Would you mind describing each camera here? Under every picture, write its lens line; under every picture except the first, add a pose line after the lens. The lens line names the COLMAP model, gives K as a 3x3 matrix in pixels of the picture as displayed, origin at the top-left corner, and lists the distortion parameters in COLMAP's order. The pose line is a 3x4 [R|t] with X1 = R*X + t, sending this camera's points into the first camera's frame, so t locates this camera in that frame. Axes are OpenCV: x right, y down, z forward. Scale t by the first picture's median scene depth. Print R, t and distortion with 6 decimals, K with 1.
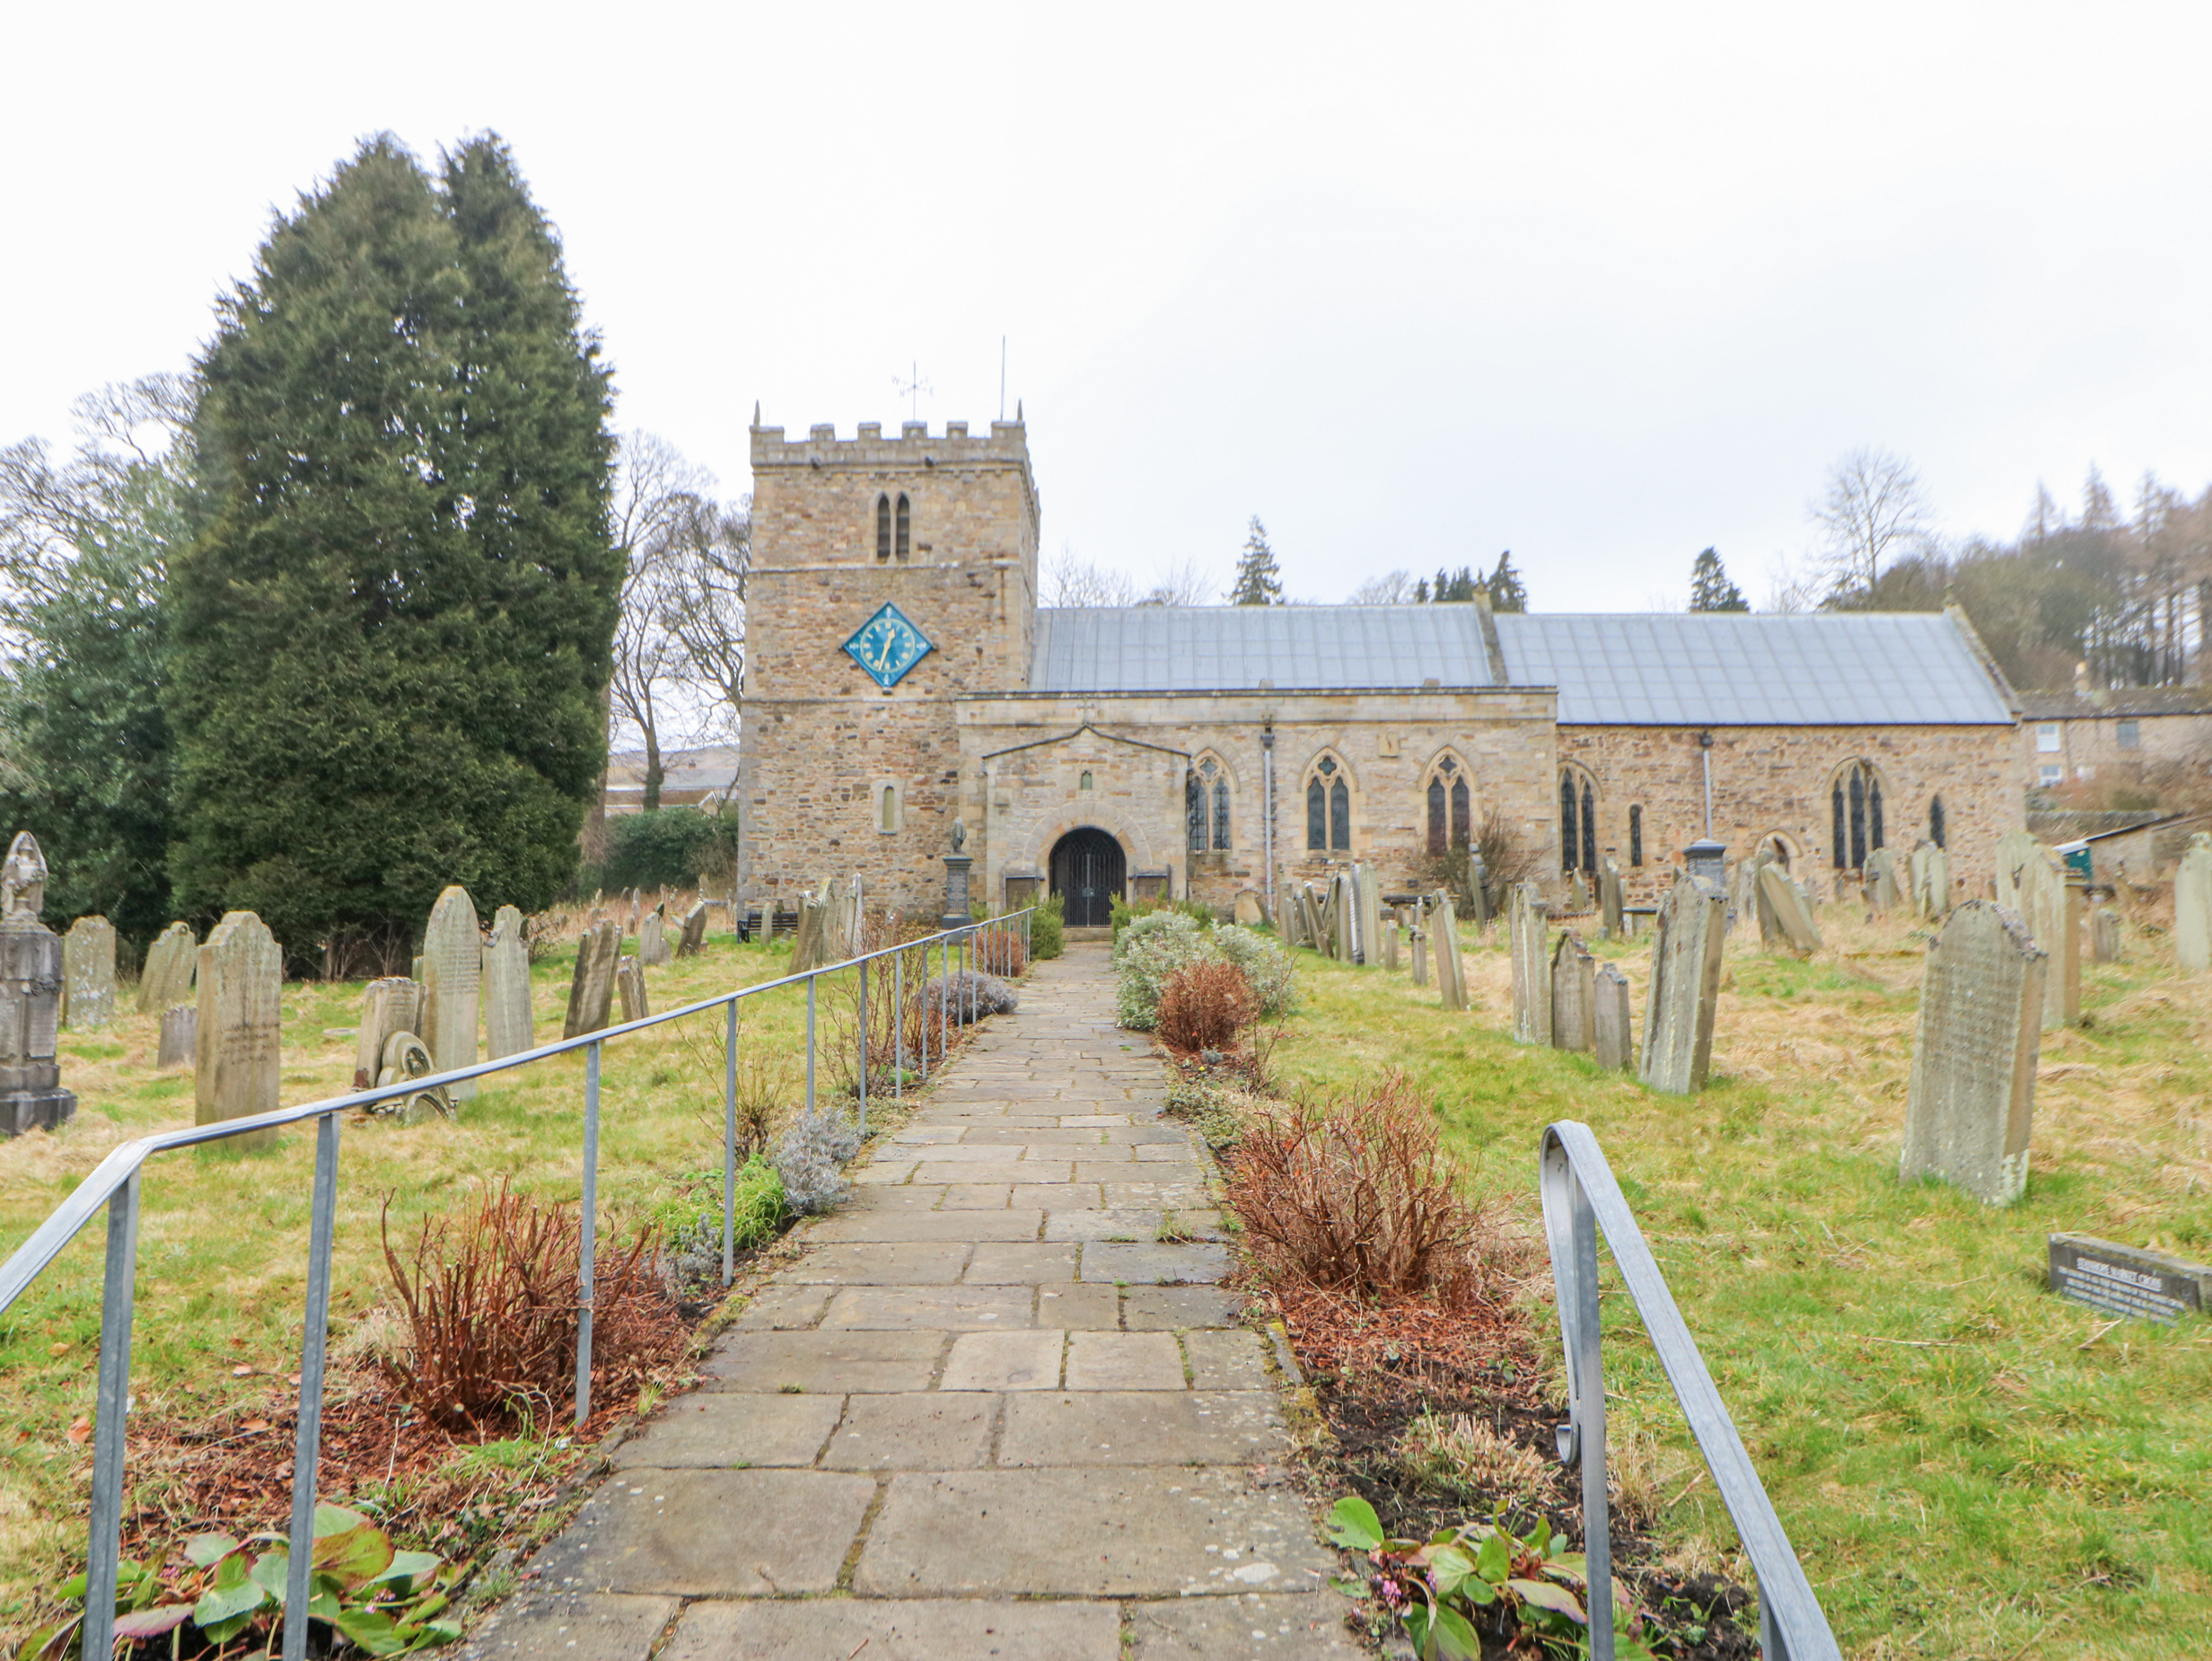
lens RADIAL K [[1497.9, 0, 1108.8], [0, 1497.9, 874.0], [0, 0, 1]] dist [0.001485, -0.001361]
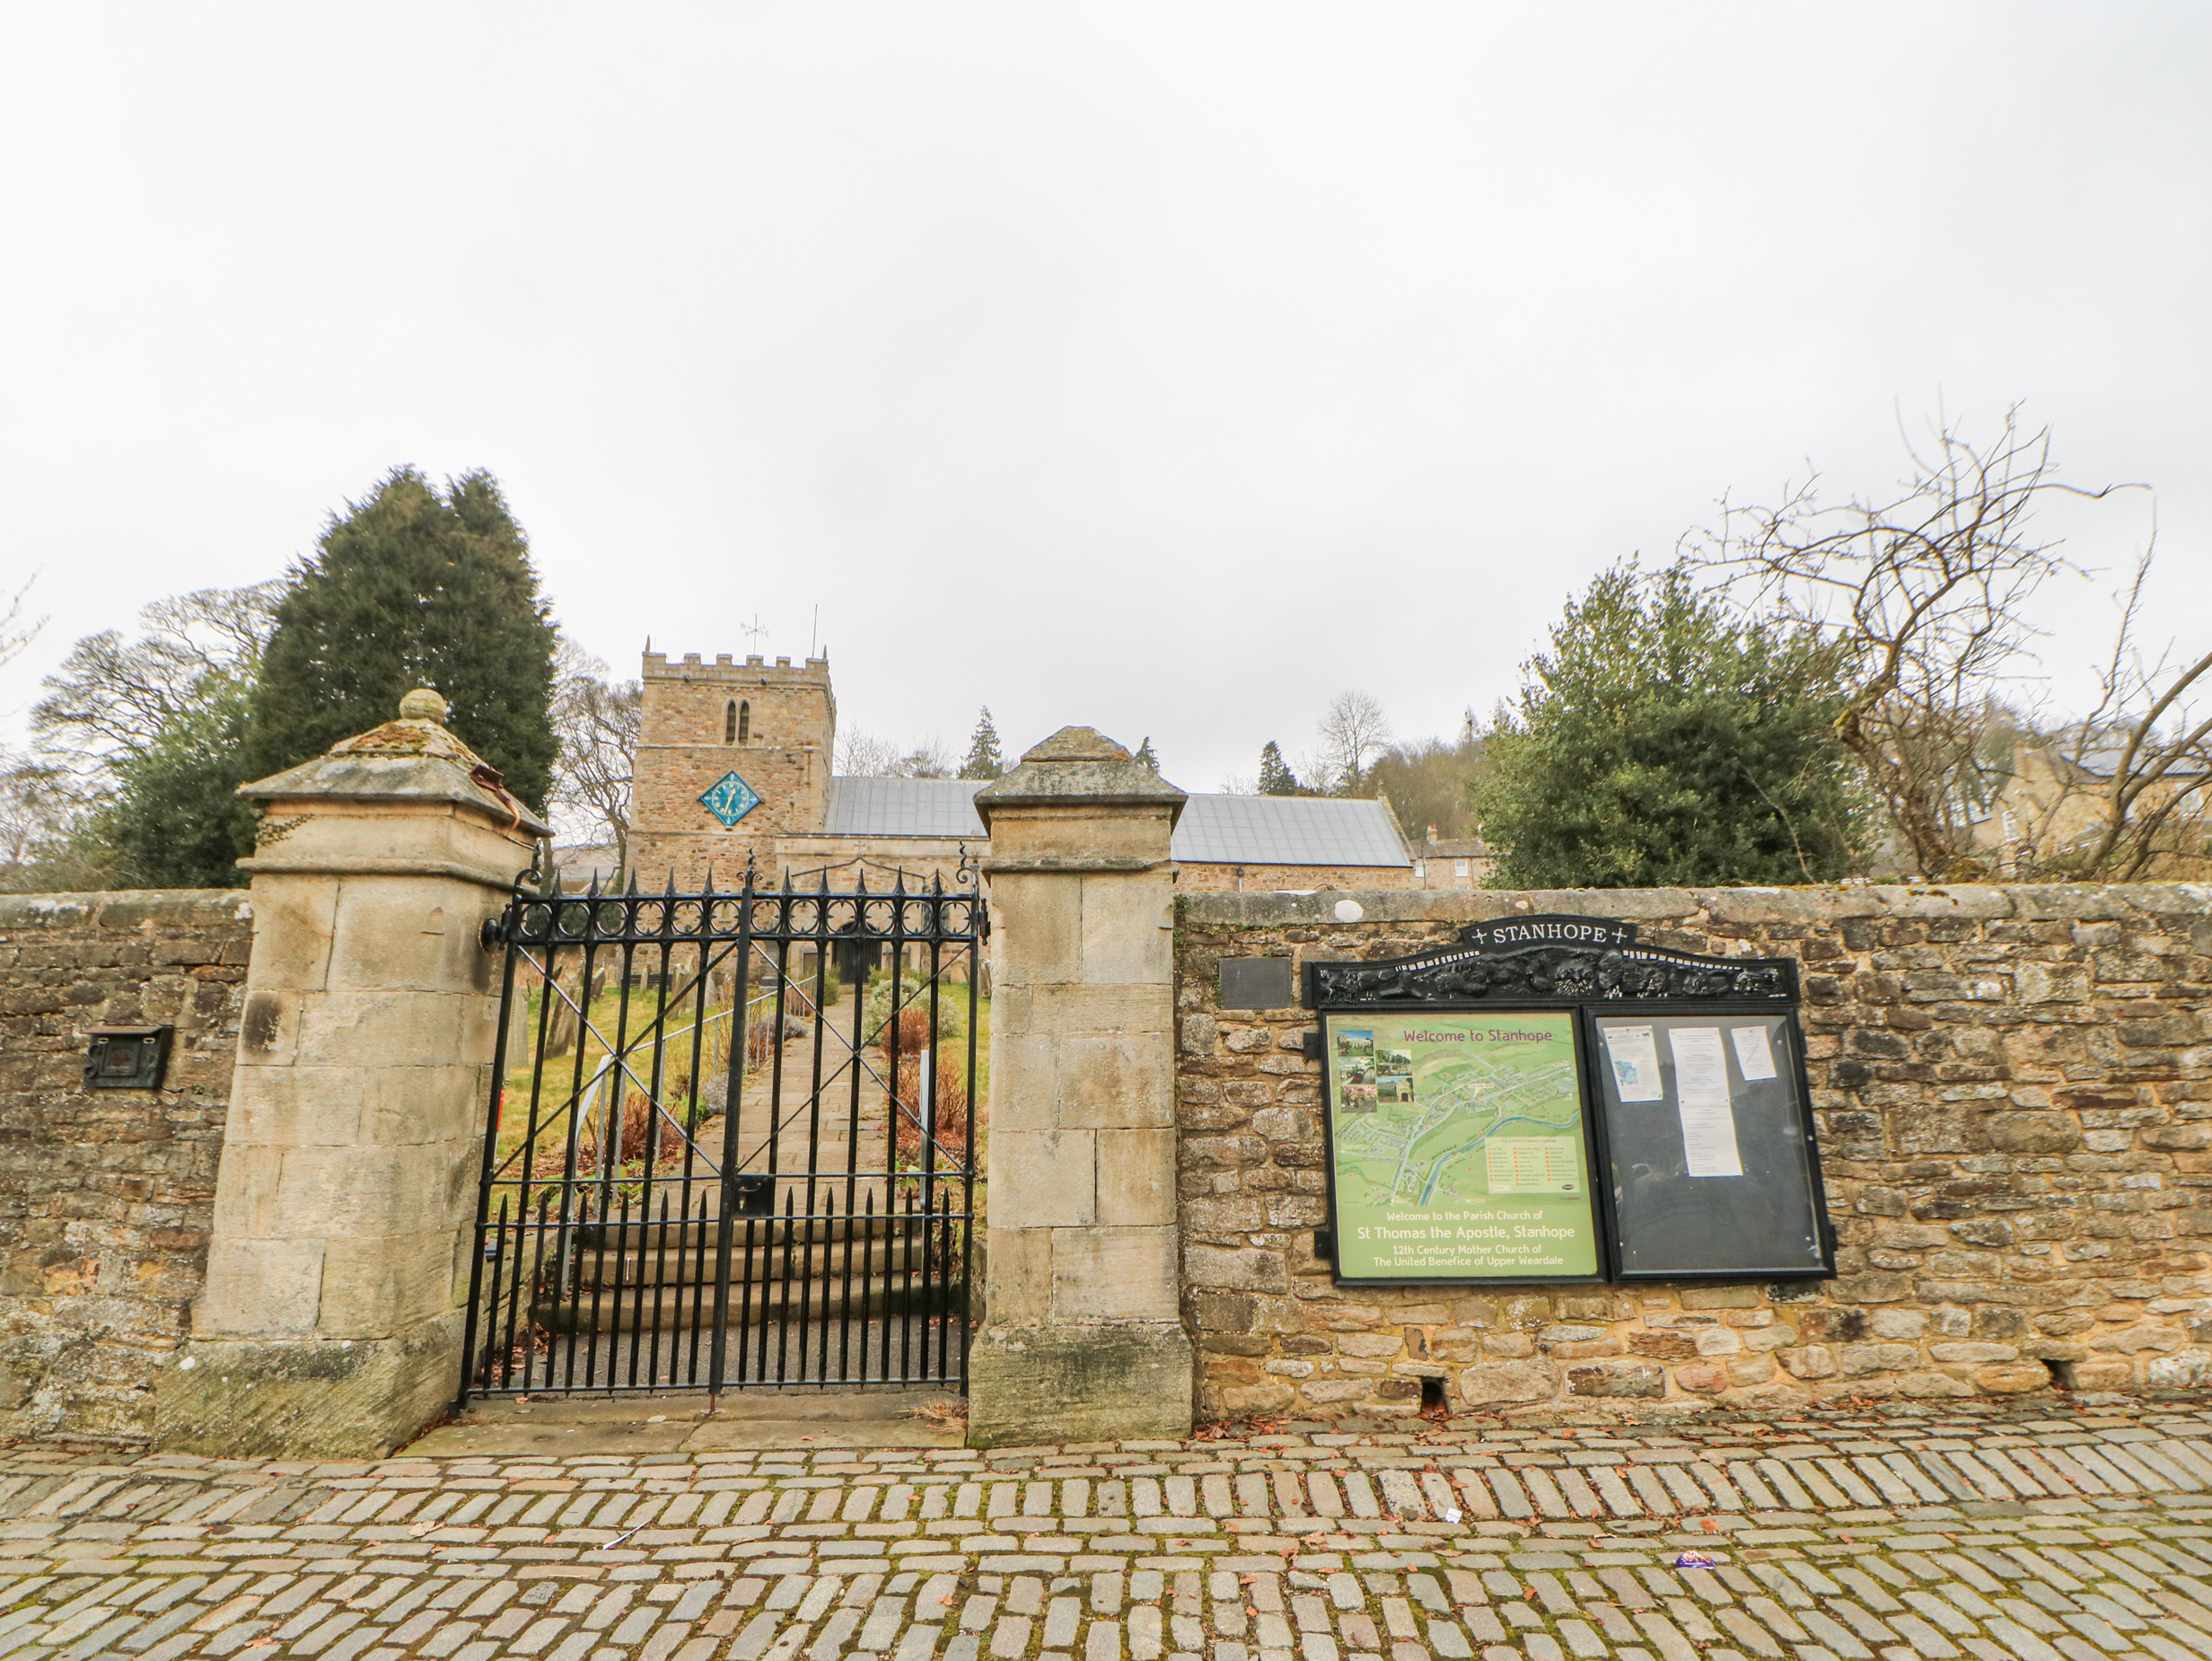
lens RADIAL K [[1085.9, 0, 1106.0], [0, 1085.9, 830.5], [0, 0, 1]] dist [-0.001079, -0.012474]
pose [[0.979626, 0.032458, 0.198188, 0.010246], [-0.012479, 0.994784, -0.101233, -0.011443], [-0.200441, 0.096697, 0.974922, -0.158574]]
